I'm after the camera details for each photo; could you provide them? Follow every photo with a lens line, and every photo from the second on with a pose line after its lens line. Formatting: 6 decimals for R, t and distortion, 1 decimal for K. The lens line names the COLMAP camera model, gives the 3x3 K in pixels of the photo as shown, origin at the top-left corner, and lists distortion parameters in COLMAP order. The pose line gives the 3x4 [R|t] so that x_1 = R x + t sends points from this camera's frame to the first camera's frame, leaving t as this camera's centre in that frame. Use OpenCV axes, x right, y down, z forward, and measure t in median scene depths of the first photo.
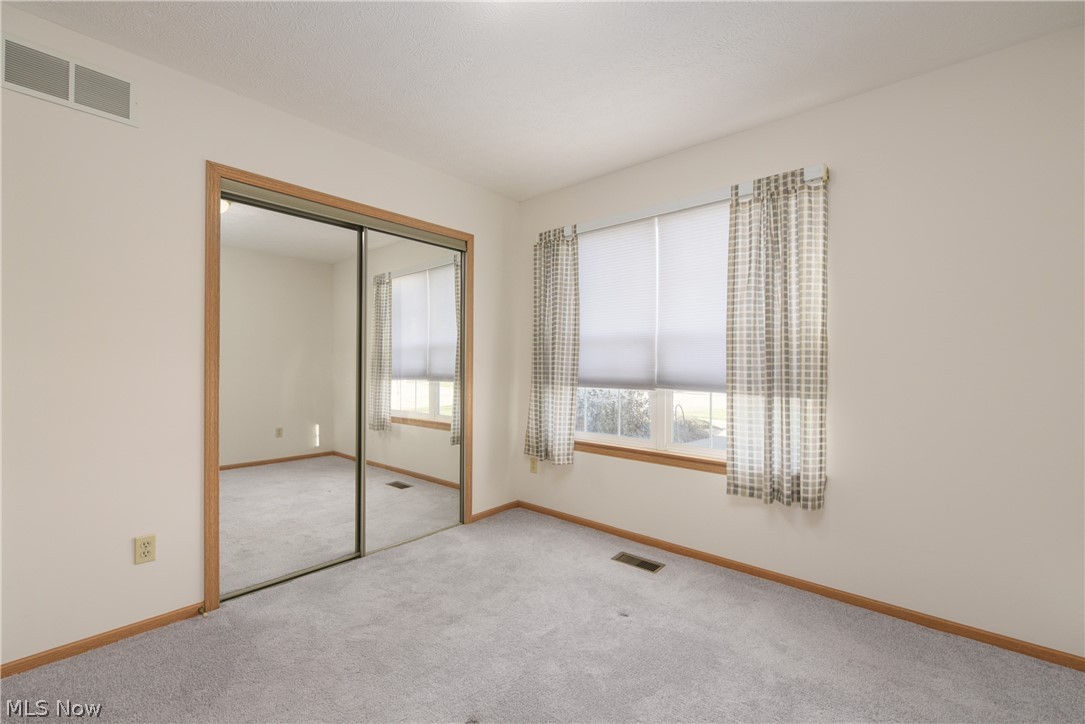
lens RADIAL K [[450.5, 0, 540.3], [0, 450.5, 366.9], [0, 0, 1]] dist [-0.007984, -0.000655]
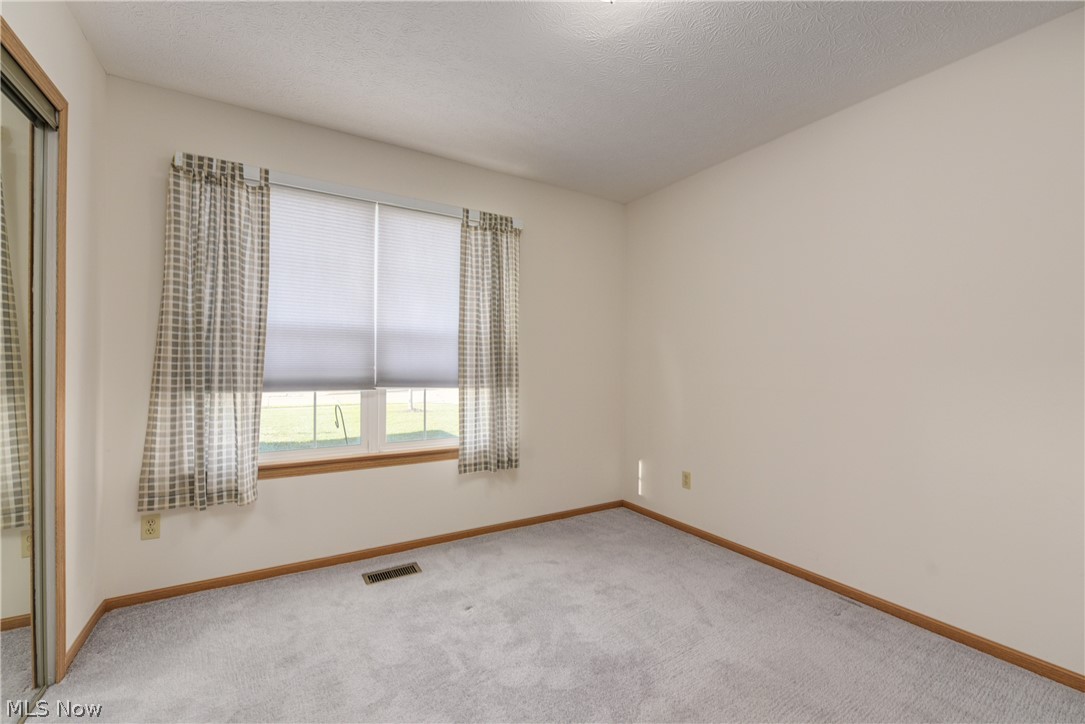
lens RADIAL K [[450.5, 0, 540.3], [0, 450.5, 366.9], [0, 0, 1]] dist [-0.007984, -0.000655]
pose [[0.299022, -0.008592, 0.954208, -0.612830], [-0.002008, 0.999952, 0.009633, -0.005071], [-0.954244, -0.004796, 0.298990, 0.452665]]
